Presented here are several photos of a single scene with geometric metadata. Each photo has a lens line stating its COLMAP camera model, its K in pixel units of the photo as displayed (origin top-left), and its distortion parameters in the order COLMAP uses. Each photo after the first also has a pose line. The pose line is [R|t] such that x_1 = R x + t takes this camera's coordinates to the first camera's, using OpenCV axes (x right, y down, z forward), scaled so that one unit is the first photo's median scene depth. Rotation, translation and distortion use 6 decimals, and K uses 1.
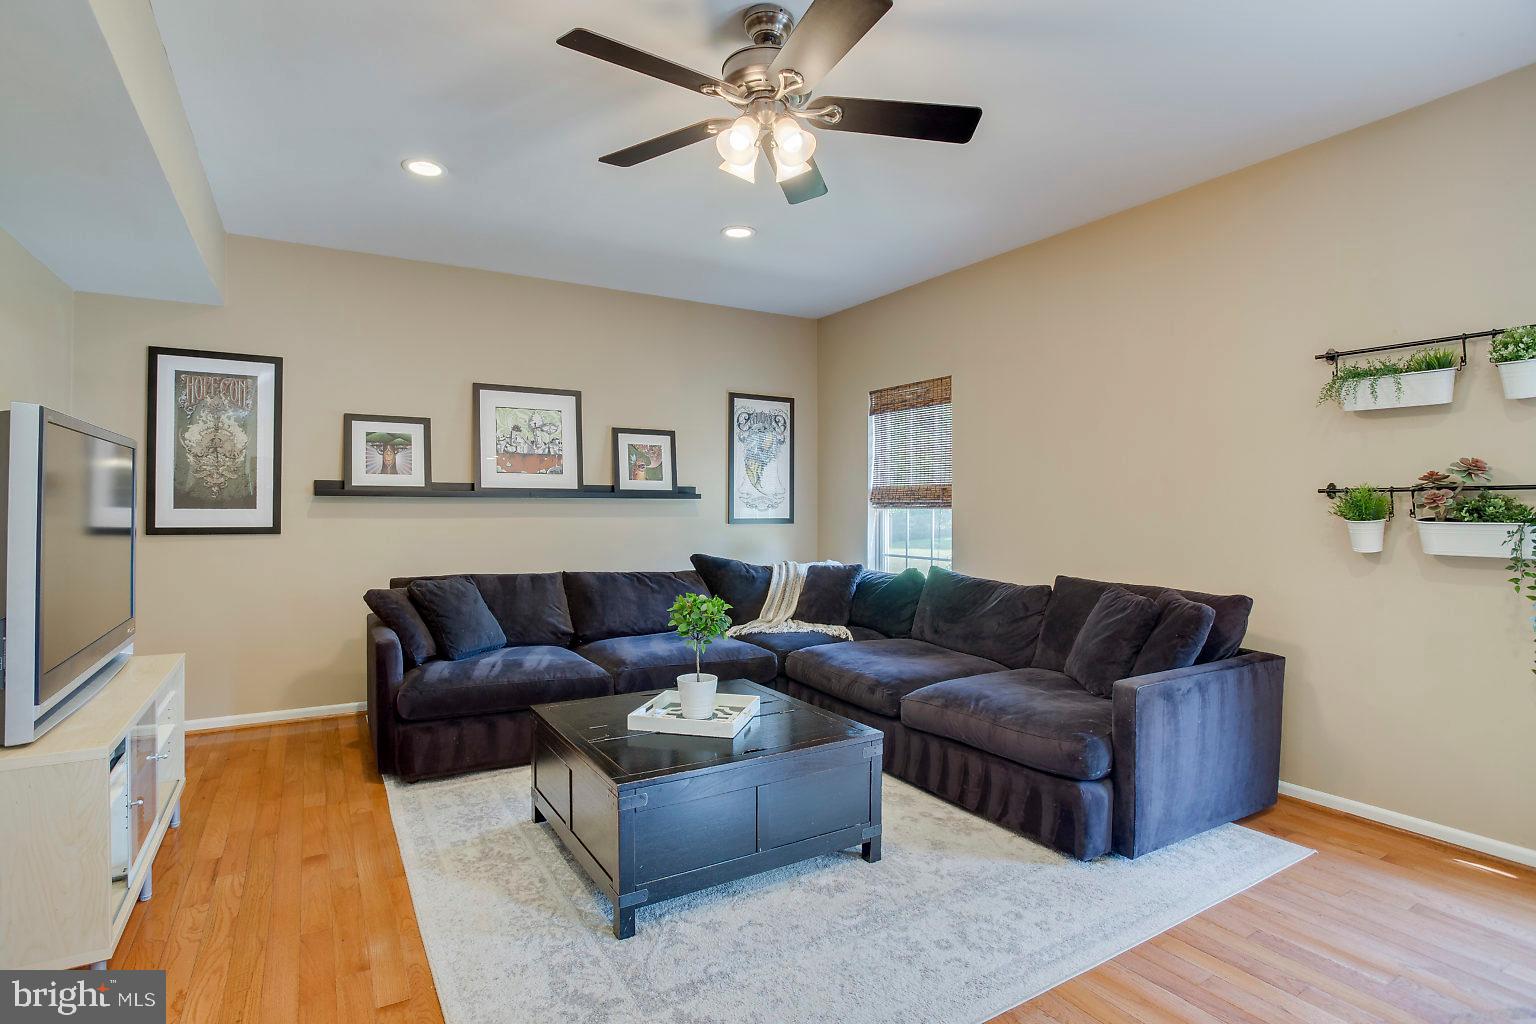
lens RADIAL K [[747.9, 0, 759.0], [0, 747.9, 512.5], [0, 0, 1]] dist [-0.063700, 0.022539]
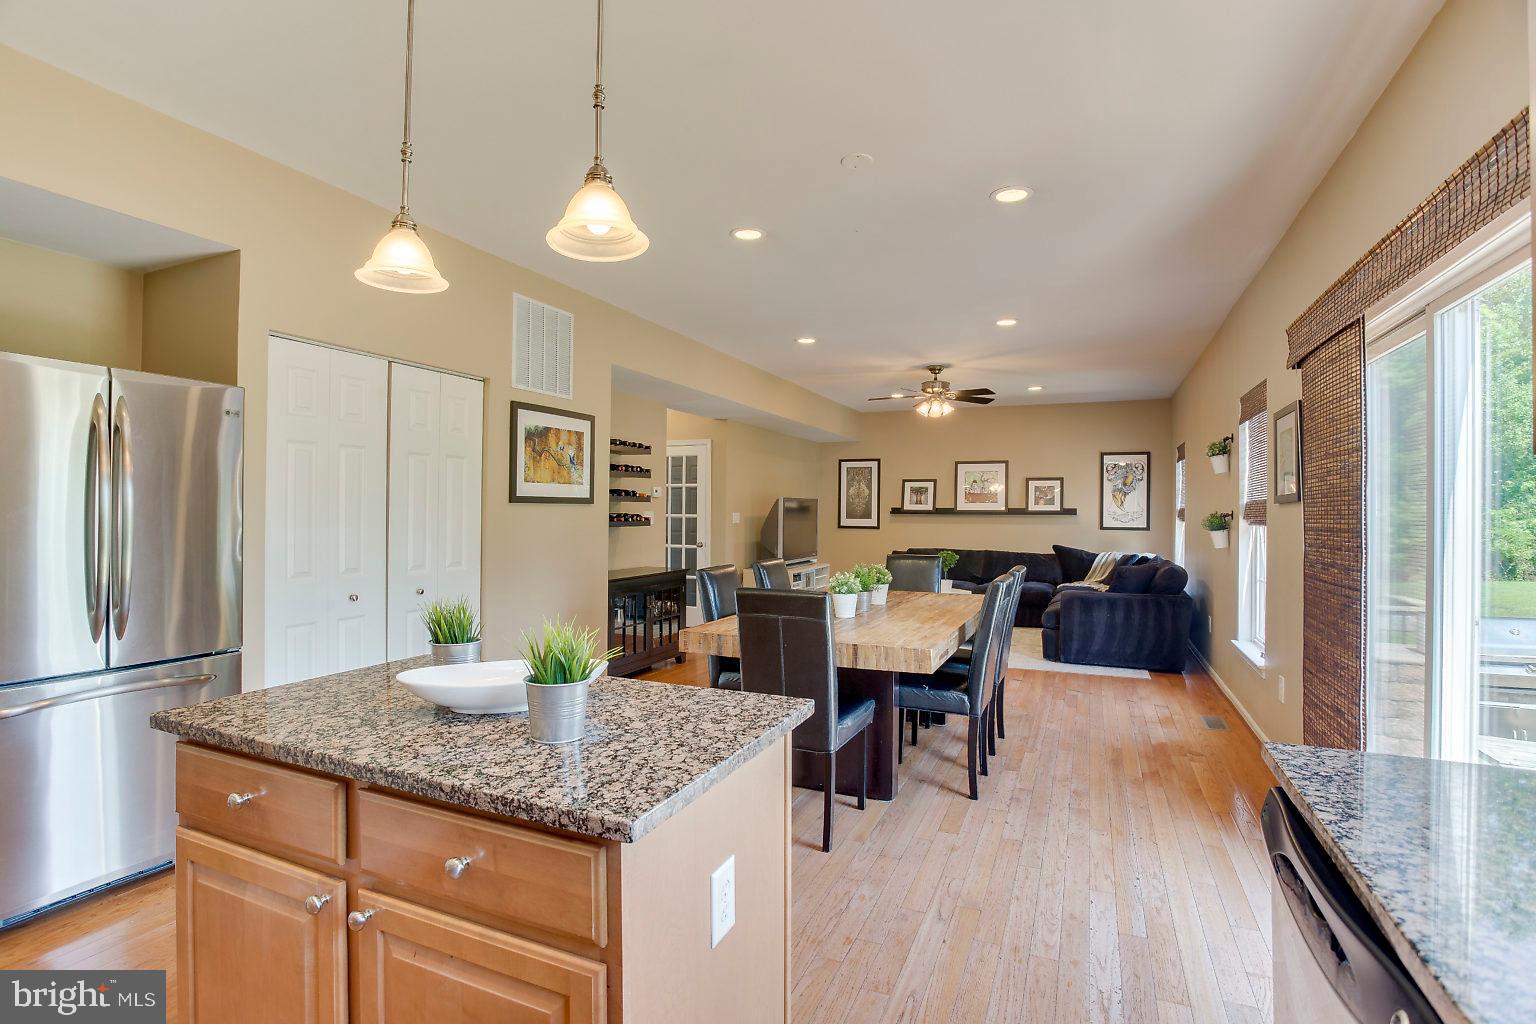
lens RADIAL K [[747.9, 0, 761.8], [0, 747.9, 506.3], [0, 0, 1]] dist [-0.063700, 0.022539]
pose [[0.576376, -0.004857, -0.817170, 1.048667], [-0.011348, 0.999838, -0.013947, -0.007877], [0.817106, 0.017312, 0.576228, -0.698340]]
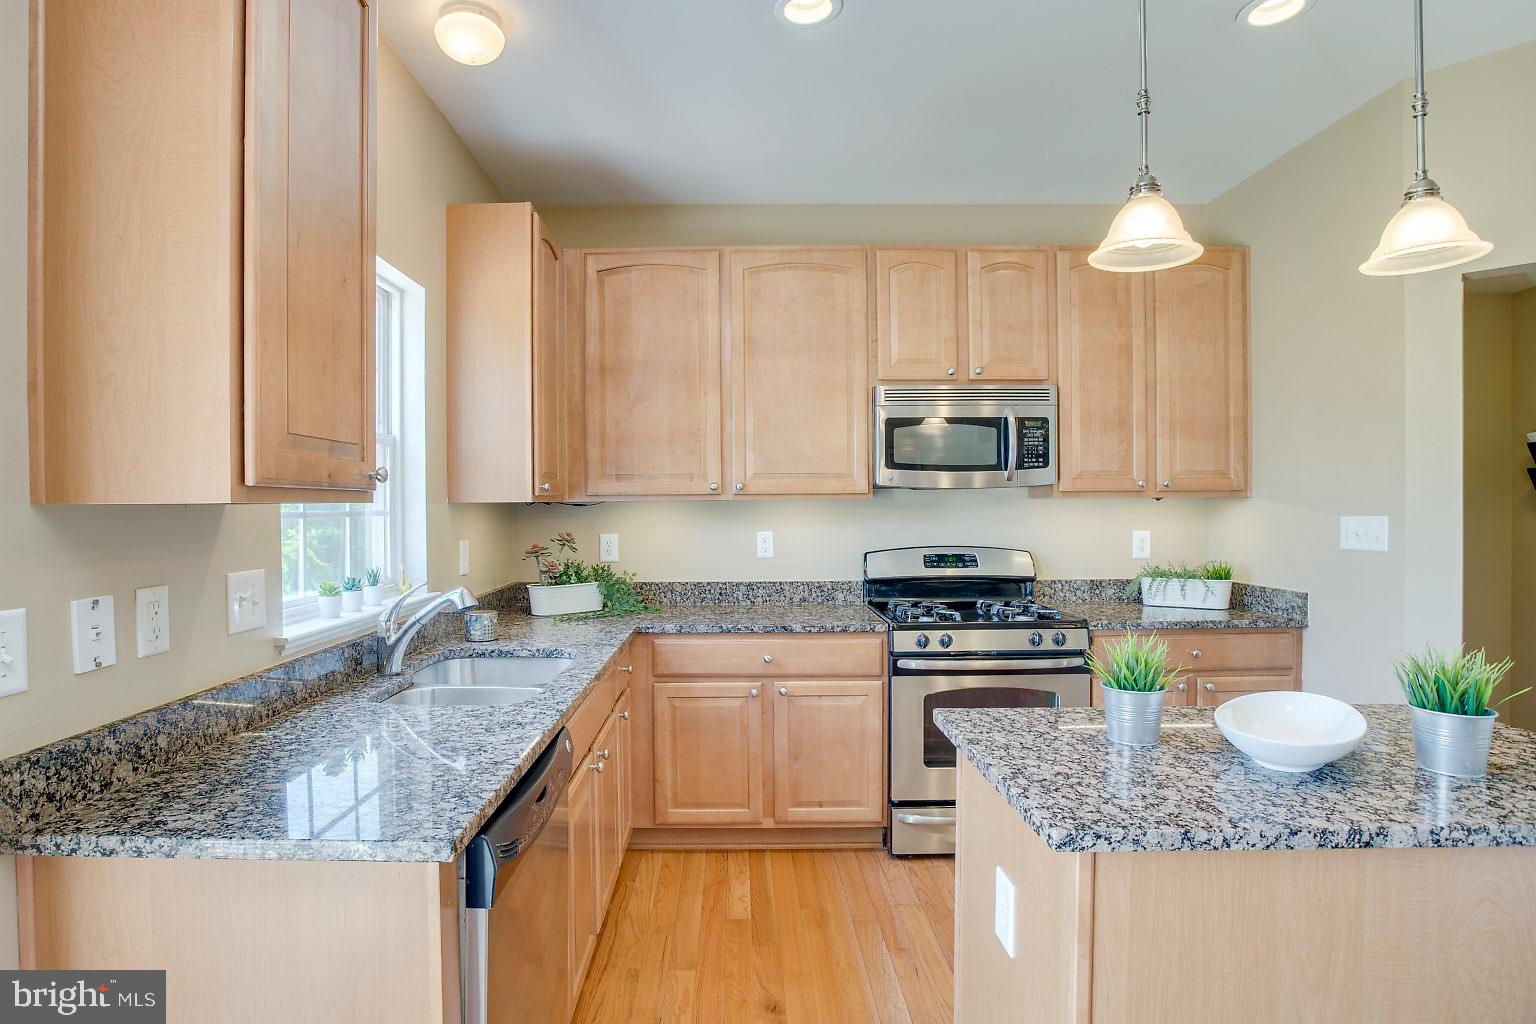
lens RADIAL K [[793.9, 0, 729.7], [0, 793.9, 517.2], [0, 0, 1]] dist [-0.048527, 0.016457]
pose [[-0.853540, -0.005155, 0.521002, 0.753641], [0.008162, 0.999696, 0.023263, -0.023931], [-0.520963, 0.024108, -0.853239, -0.246637]]
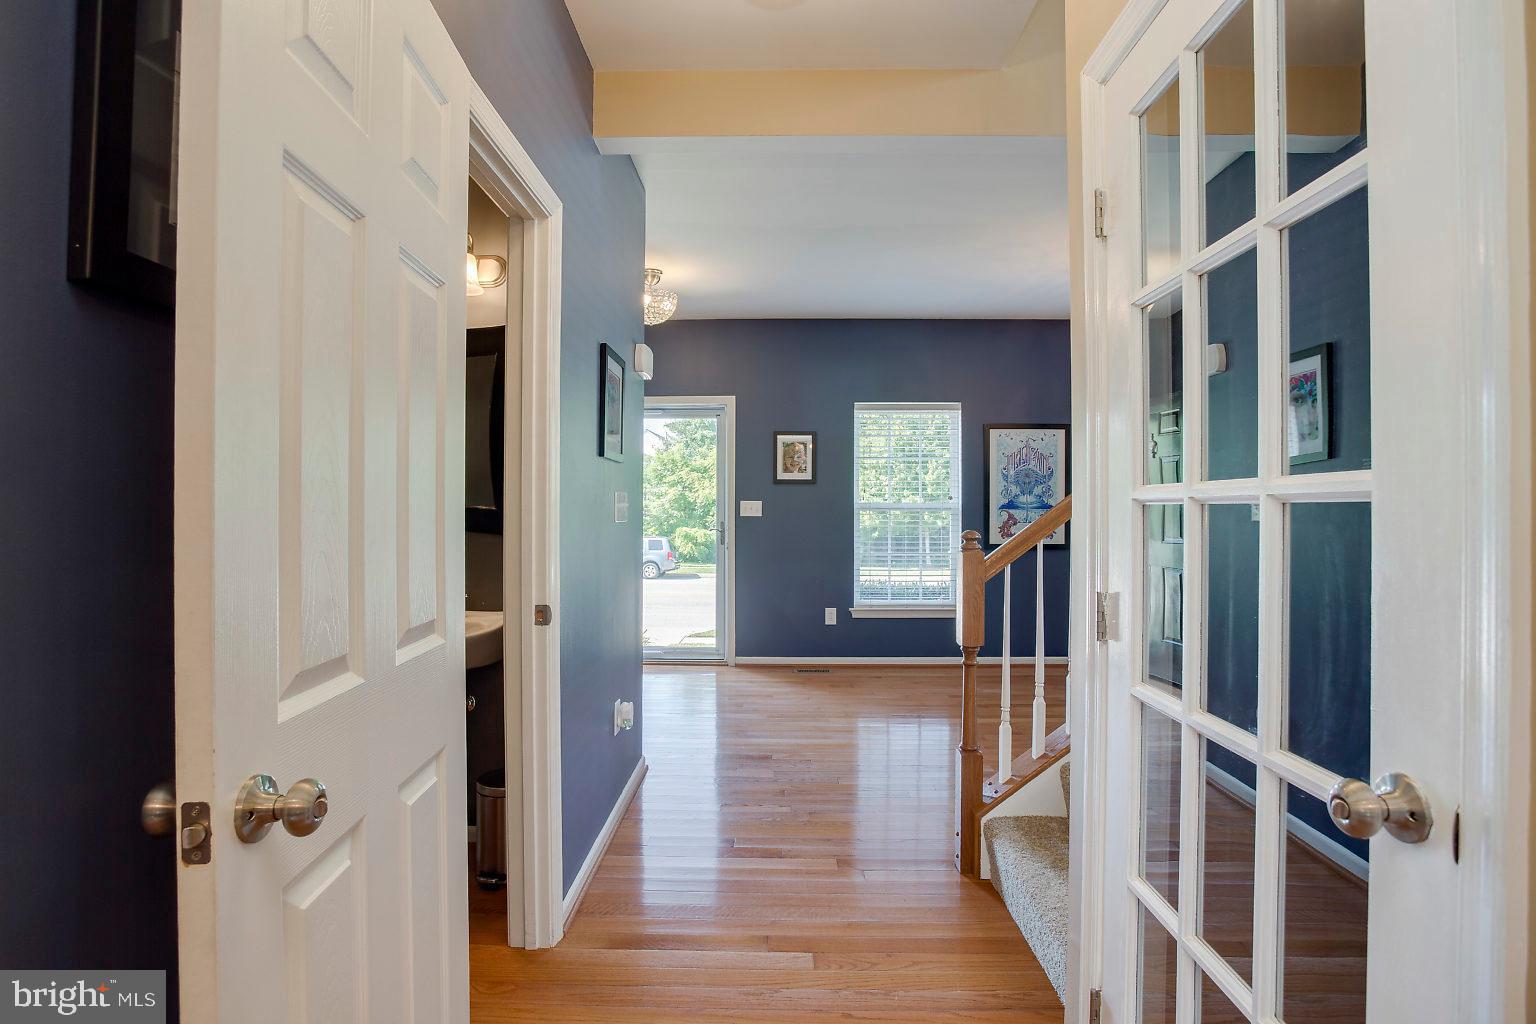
lens RADIAL K [[747.9, 0, 763.0], [0, 747.9, 508.7], [0, 0, 1]] dist [-0.063700, 0.022539]
pose [[-0.510882, -0.004757, -0.859638, -0.280105], [-0.012567, 0.999919, 0.001935, -0.001500], [0.859559, 0.011791, -0.510901, 0.162697]]
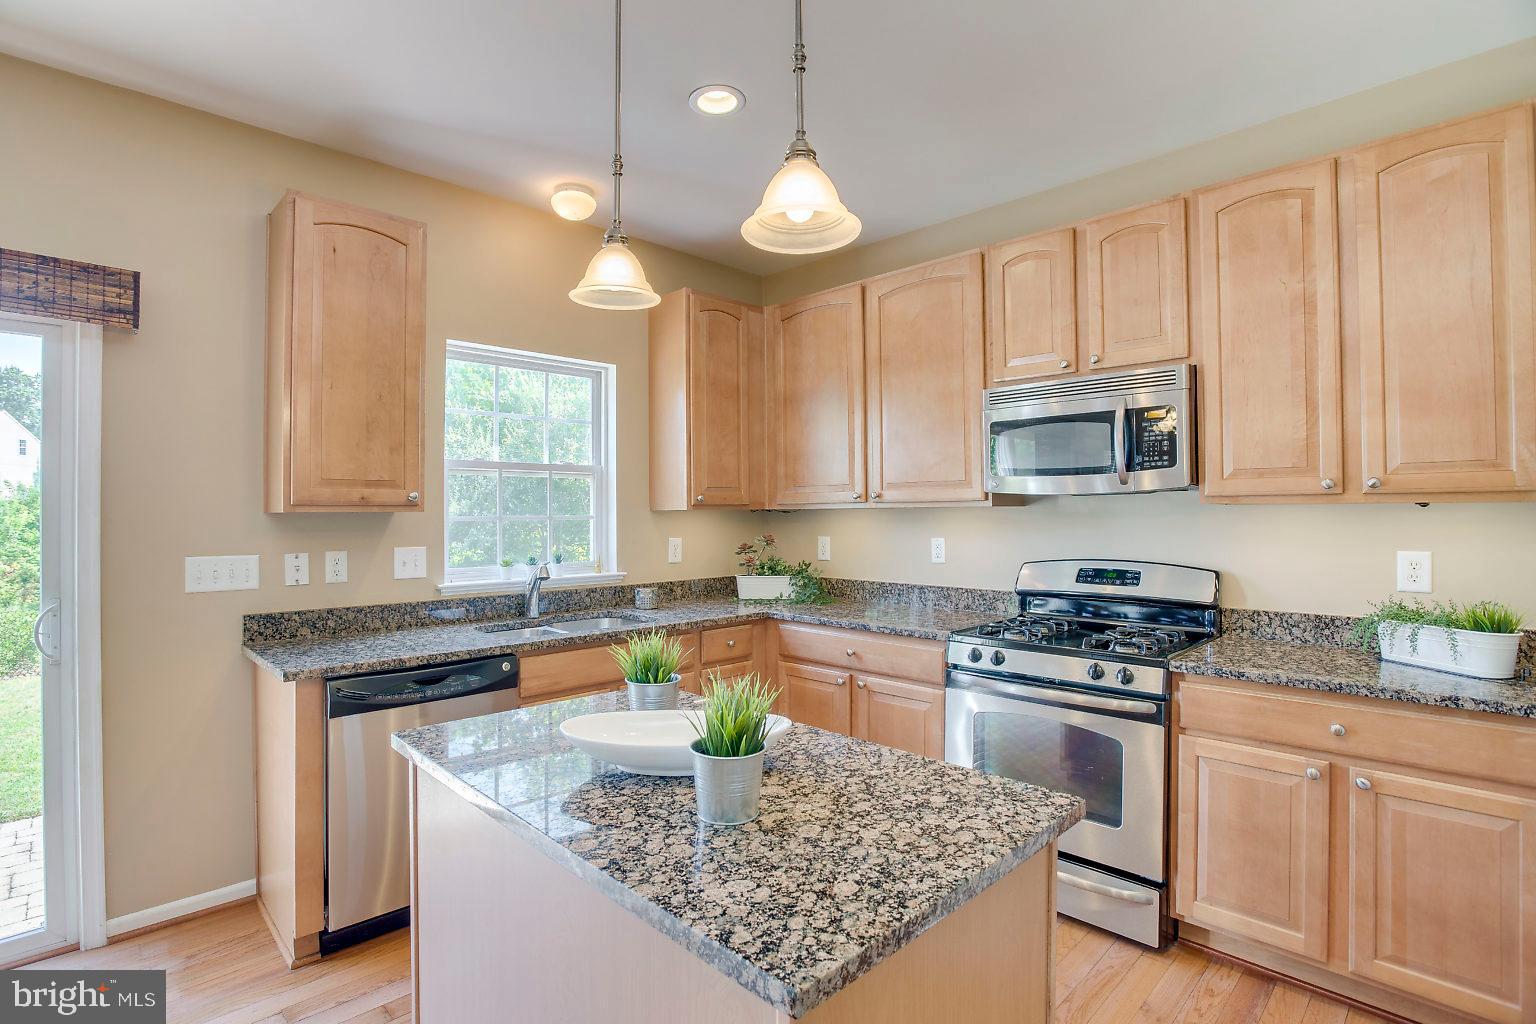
lens RADIAL K [[747.9, 0, 754.9], [0, 747.9, 506.7], [0, 0, 1]] dist [-0.063700, 0.022539]
pose [[-0.233027, 0.006451, 0.972449, 0.444343], [0.010989, 0.999932, -0.004000, -0.022117], [-0.972408, 0.009754, -0.233082, -0.567486]]
